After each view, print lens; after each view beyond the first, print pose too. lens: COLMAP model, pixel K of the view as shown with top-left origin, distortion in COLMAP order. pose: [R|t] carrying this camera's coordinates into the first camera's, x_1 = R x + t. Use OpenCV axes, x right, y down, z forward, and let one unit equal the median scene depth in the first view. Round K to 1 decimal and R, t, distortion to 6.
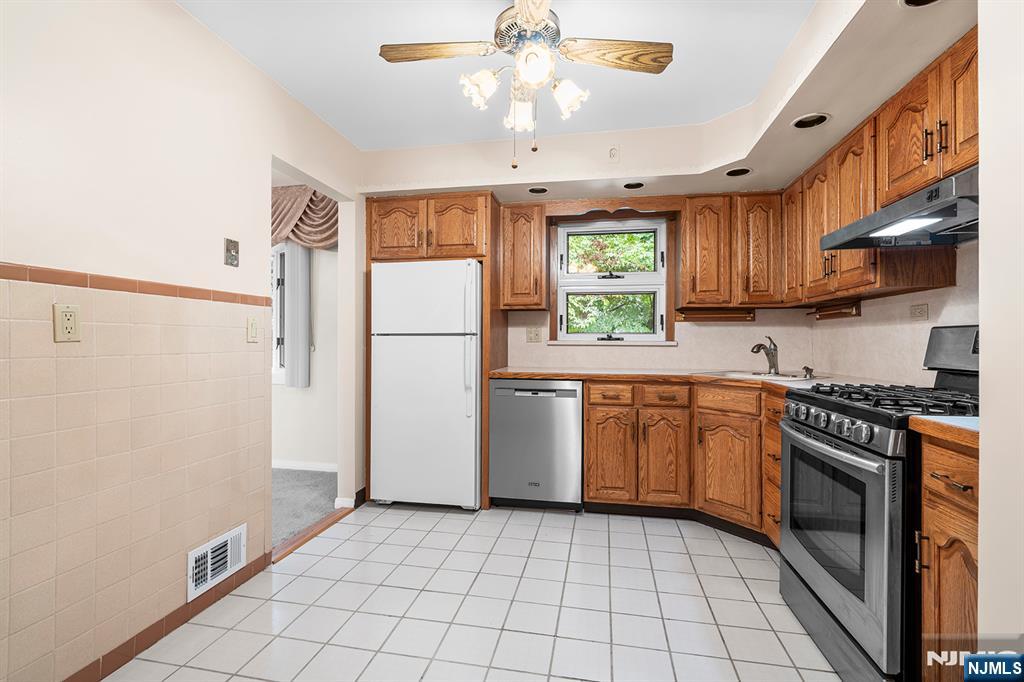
lens RADIAL K [[461.2, 0, 512.0], [0, 461.2, 341.0], [0, 0, 1]] dist [0.001007, 0.000072]
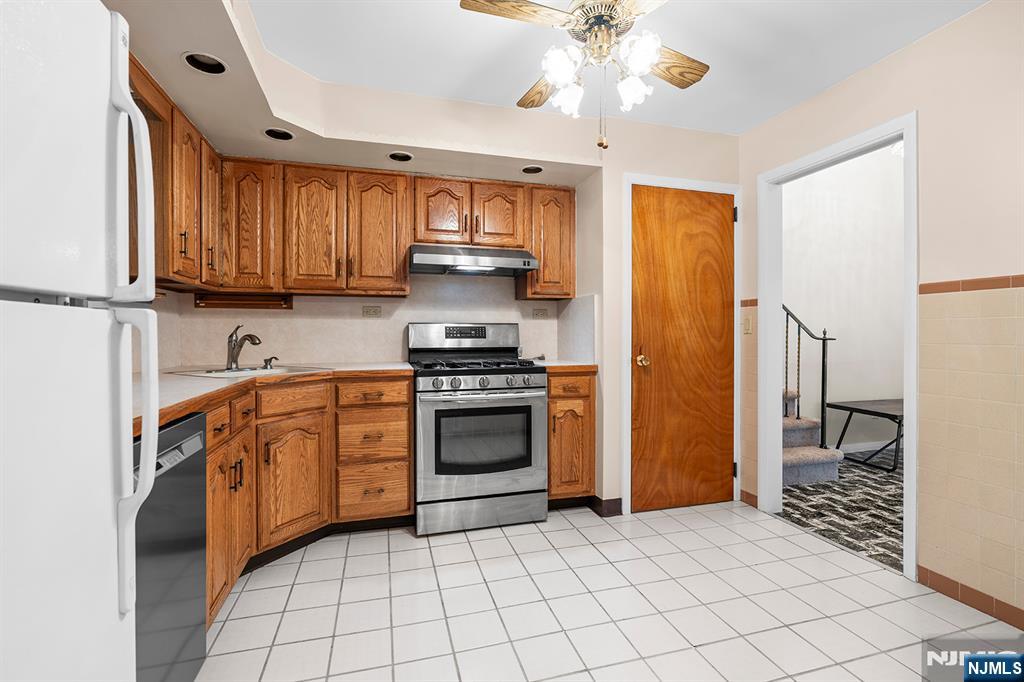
lens RADIAL K [[457.5, 0, 512.9], [0, 457.5, 335.3], [0, 0, 1]] dist [0.000024, -0.000002]
pose [[-0.456266, -0.006311, 0.889821, -0.486368], [-0.002492, 0.999980, 0.005814, 0.002388], [-0.889840, 0.000435, -0.456273, 1.039192]]
